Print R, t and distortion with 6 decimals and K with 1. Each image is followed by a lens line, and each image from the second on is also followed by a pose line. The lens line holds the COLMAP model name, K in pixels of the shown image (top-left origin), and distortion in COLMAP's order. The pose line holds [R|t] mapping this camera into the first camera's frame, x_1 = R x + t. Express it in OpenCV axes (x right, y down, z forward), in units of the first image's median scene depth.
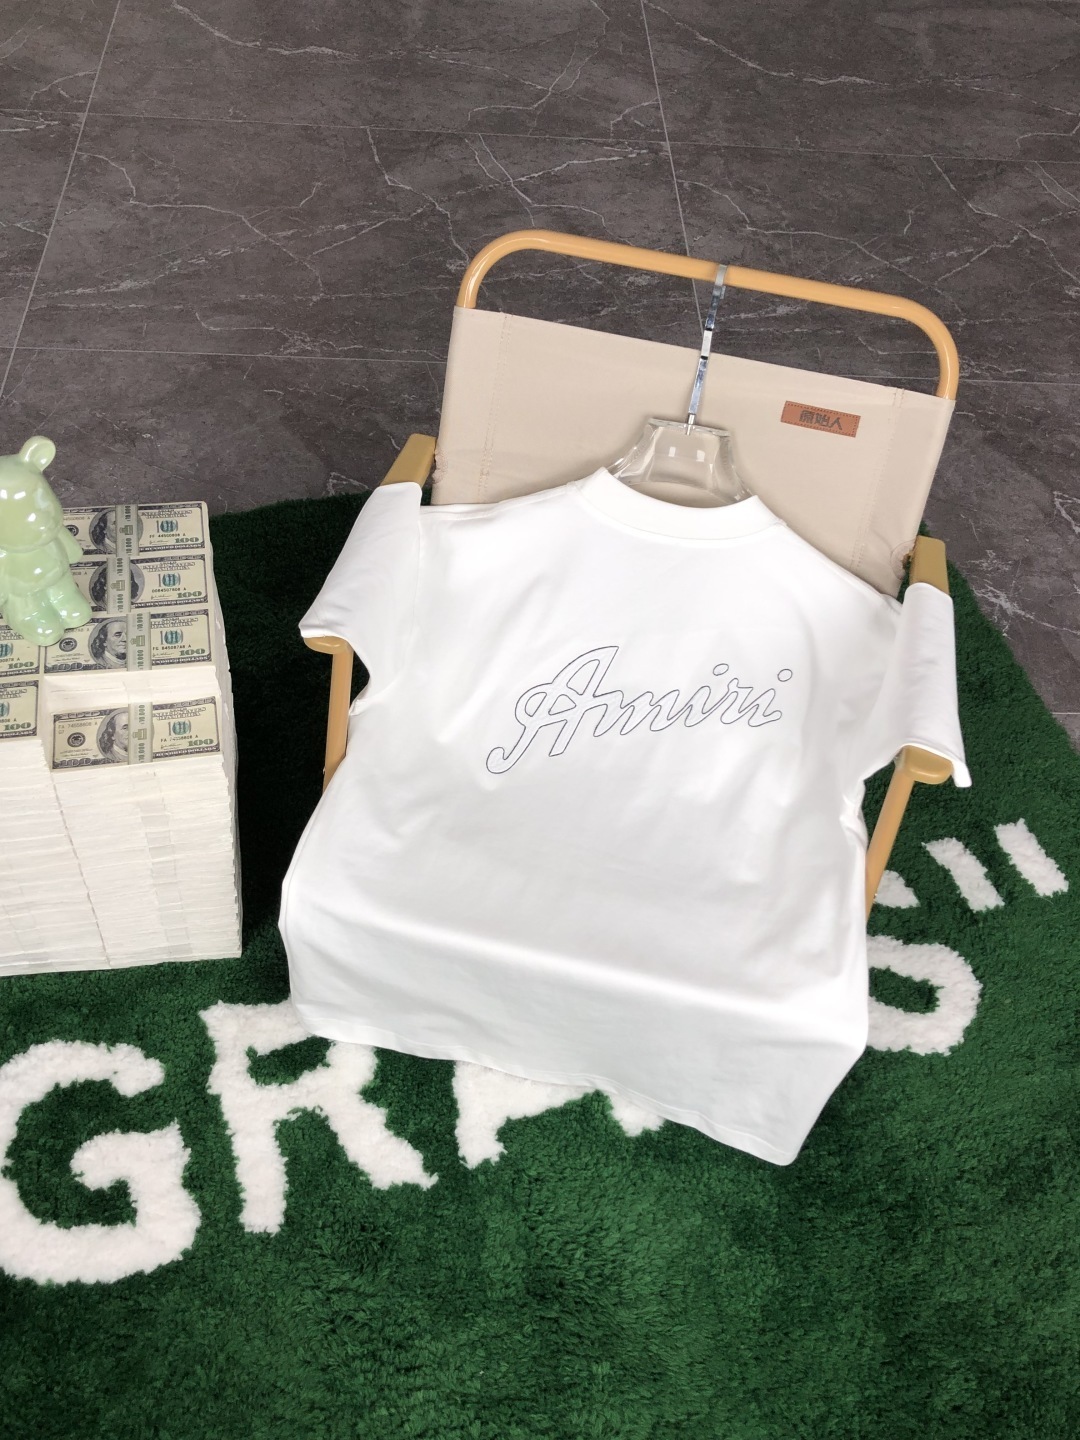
lens RADIAL K [[1421.5, 0, 529.9], [0, 1421.5, 722.7], [0, 0, 1]] dist [0.000116, 0.000000]
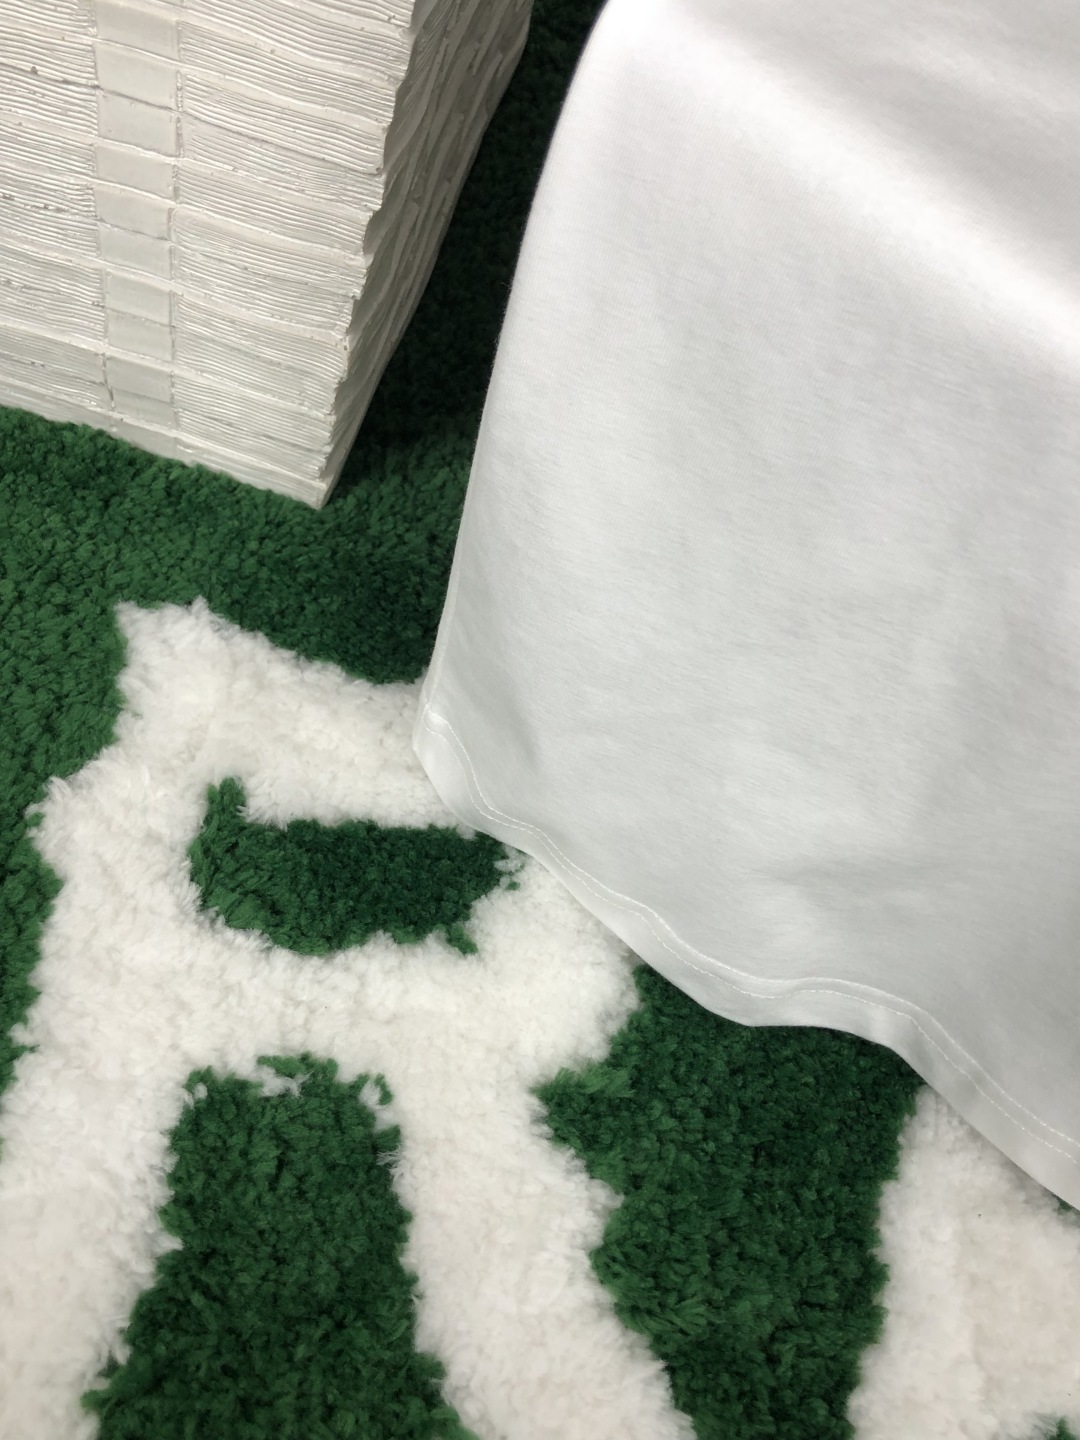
lens RADIAL K [[1421.5, 0, 531.1], [0, 1421.5, 715.5], [0, 0, 1]] dist [0.000116, 0.000000]
pose [[0.922391, 0.373145, -0.099788, -0.122320], [-0.368713, 0.927581, 0.060375, 0.182629], [0.115090, -0.018896, 0.993175, 0.747840]]
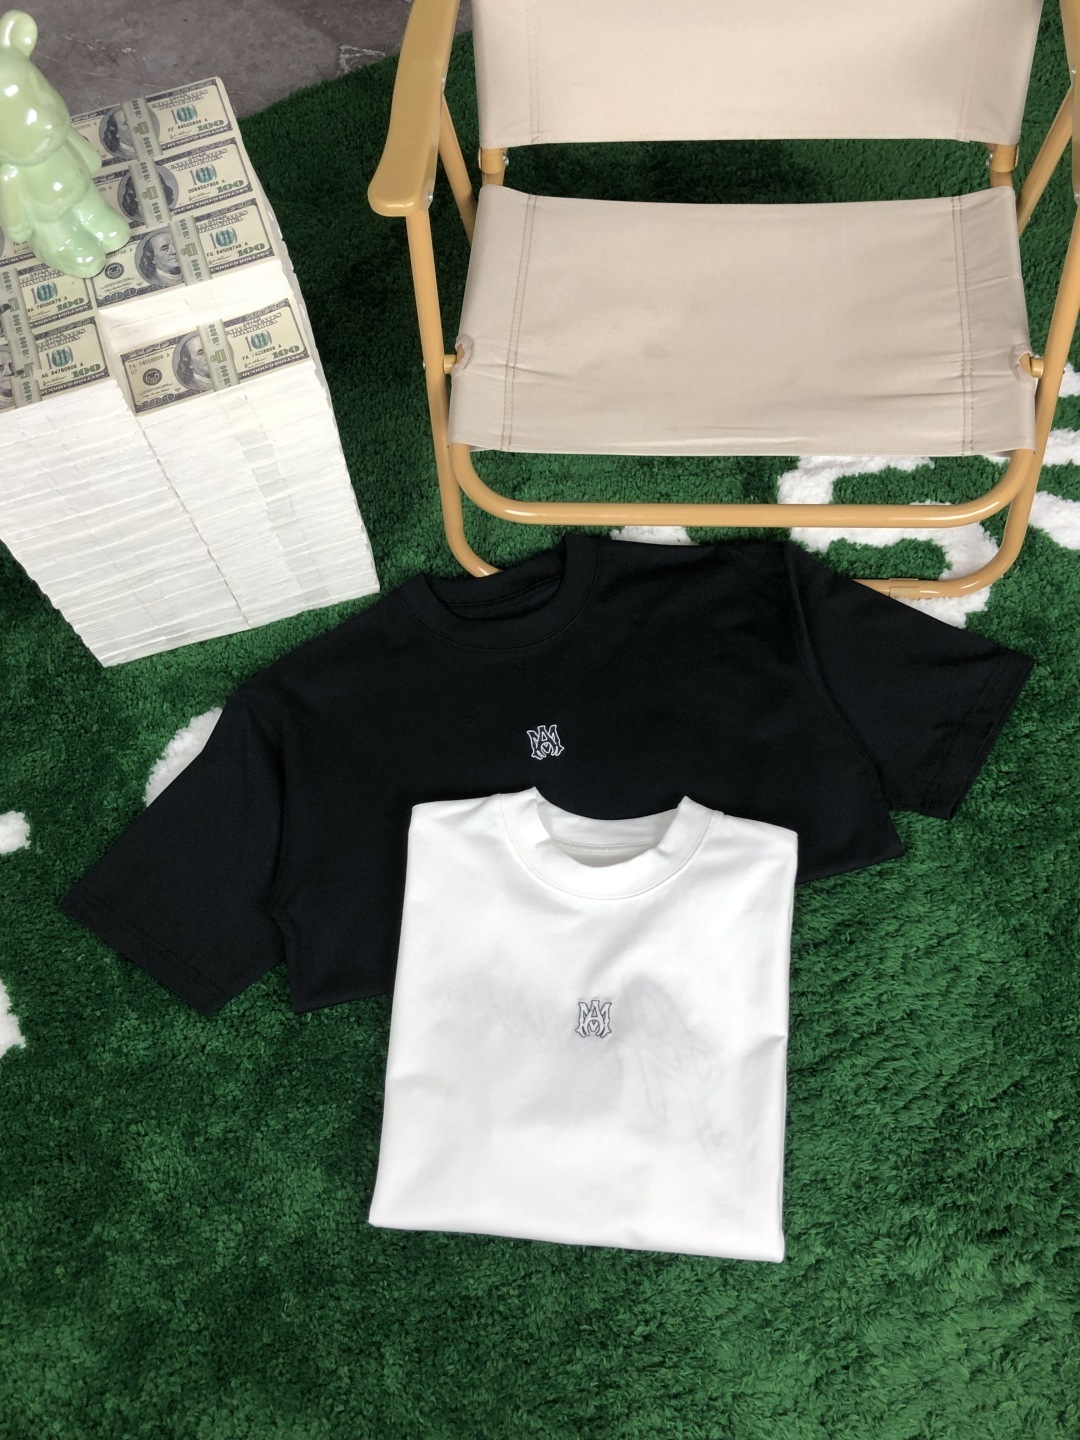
lens RADIAL K [[1421.5, 0, 544.6], [0, 1421.5, 733.0], [0, 0, 1]] dist [0.000116, 0.000000]
pose [[0.978597, -0.191586, -0.075120, -0.047124], [0.204362, 0.947643, 0.245373, 0.049316], [0.024177, -0.255473, 0.966514, 0.073568]]
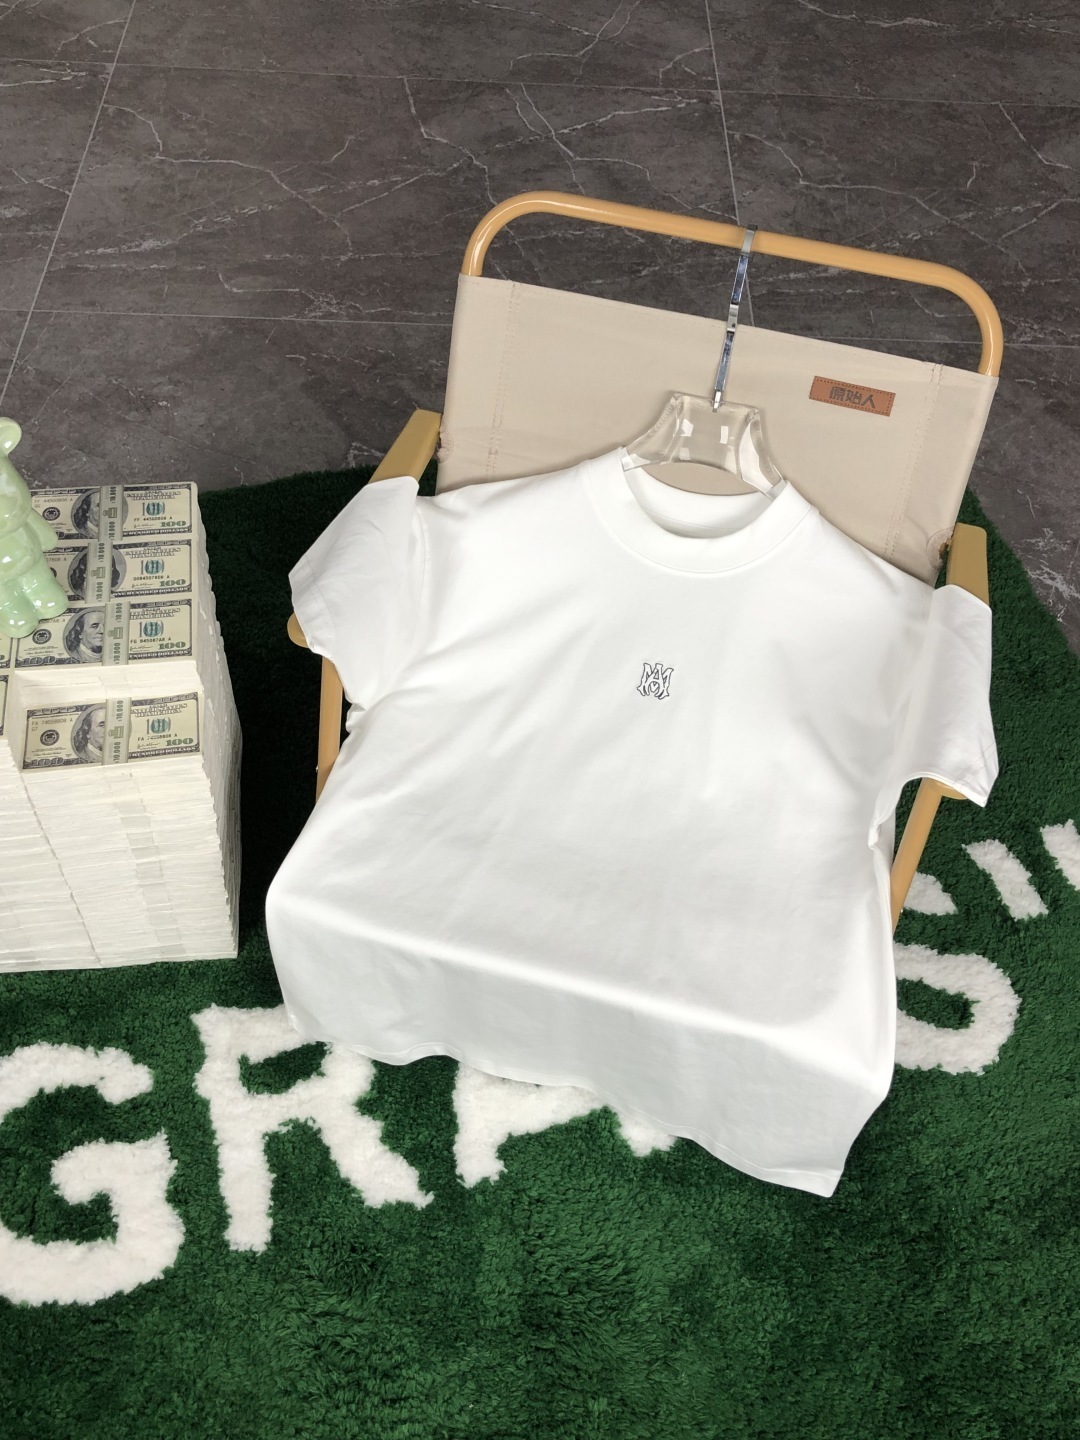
lens RADIAL K [[1421.5, 0, 545.1], [0, 1421.5, 720.1], [0, 0, 1]] dist [0.000116, 0.000000]
pose [[0.999136, 0.011252, -0.040003, 0.043333], [-0.010022, 0.999475, 0.030801, -0.028557], [0.040328, -0.030373, 0.998725, 0.060078]]
